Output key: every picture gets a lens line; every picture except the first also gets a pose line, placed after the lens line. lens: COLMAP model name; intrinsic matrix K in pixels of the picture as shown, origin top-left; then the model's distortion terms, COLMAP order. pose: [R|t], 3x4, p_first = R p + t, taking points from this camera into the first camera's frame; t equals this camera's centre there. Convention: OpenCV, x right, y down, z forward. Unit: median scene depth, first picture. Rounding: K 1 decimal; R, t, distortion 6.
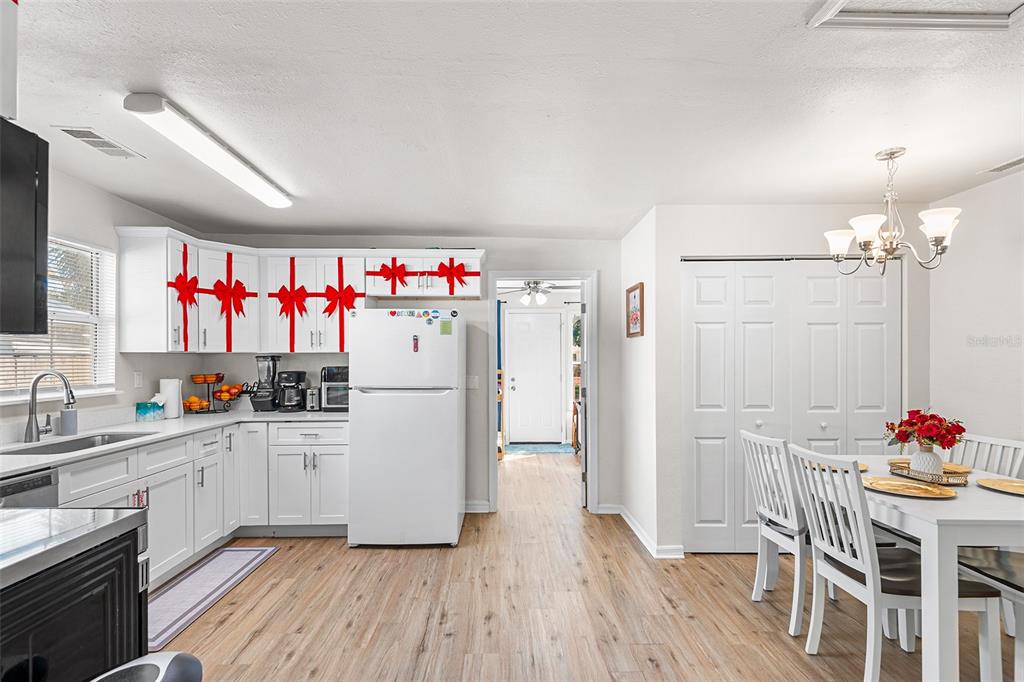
lens RADIAL K [[477.8, 0, 511.1], [0, 477.8, 360.6], [0, 0, 1]] dist [0.031210, -0.022106]
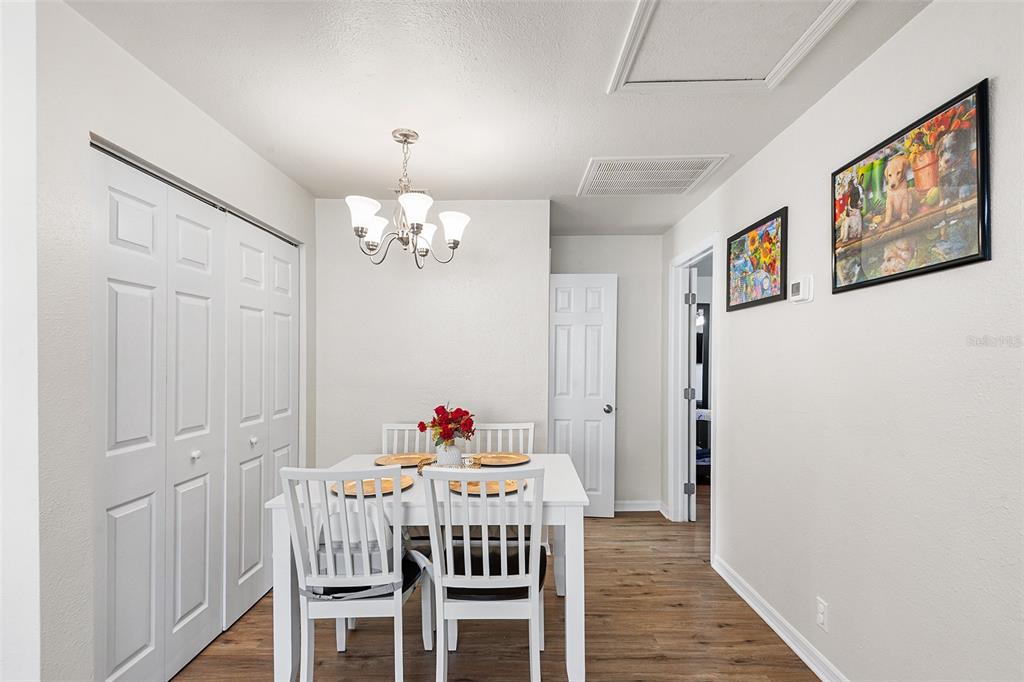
lens RADIAL K [[473.9, 0, 514.4], [0, 473.9, 360.4], [0, 0, 1]] dist [0.025513, -0.010726]
pose [[0.024887, -0.001218, 0.999690, -0.139612], [-0.003134, 0.999994, 0.001296, 0.004751], [-0.999685, -0.003165, 0.024883, 0.765466]]
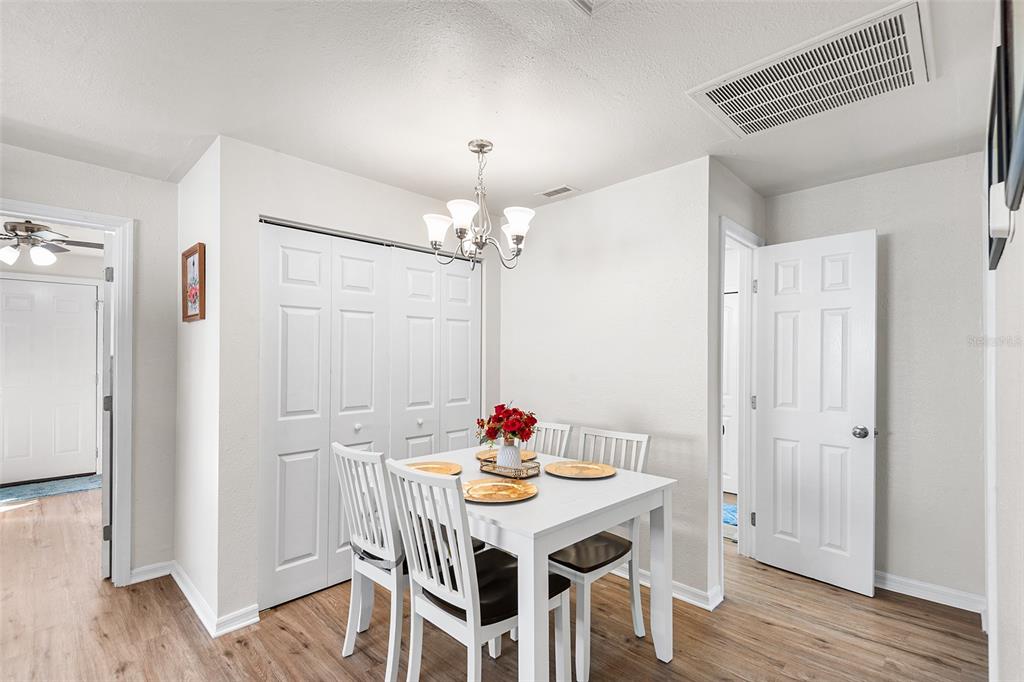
lens RADIAL K [[464.8, 0, 513.9], [0, 464.8, 350.9], [0, 0, 1]] dist [0.032930, -0.019745]
pose [[0.709017, 0.011659, 0.705095, 0.162559], [-0.003948, 0.999913, -0.012563, 0.002364], [-0.705180, 0.006123, 0.709002, 0.274905]]
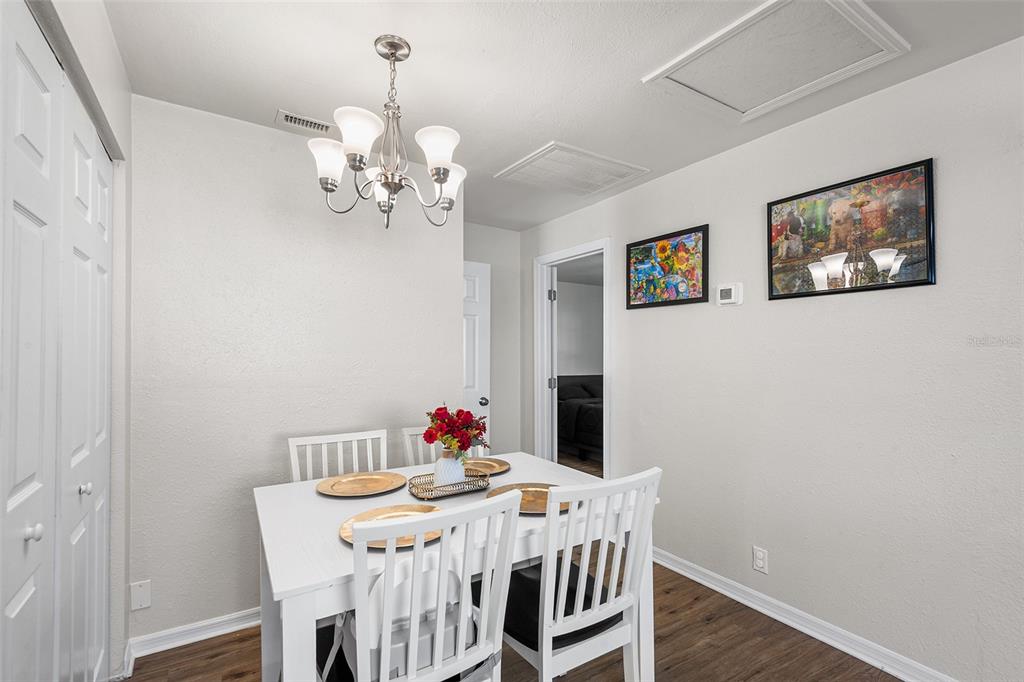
lens RADIAL K [[464.8, 0, 513.9], [0, 464.8, 350.9], [0, 0, 1]] dist [0.032930, -0.019745]
pose [[-0.525585, -0.000496, 0.850741, 0.117276], [-0.012652, 0.999894, -0.007234, 0.012530], [-0.850647, -0.014566, -0.525535, 1.210717]]
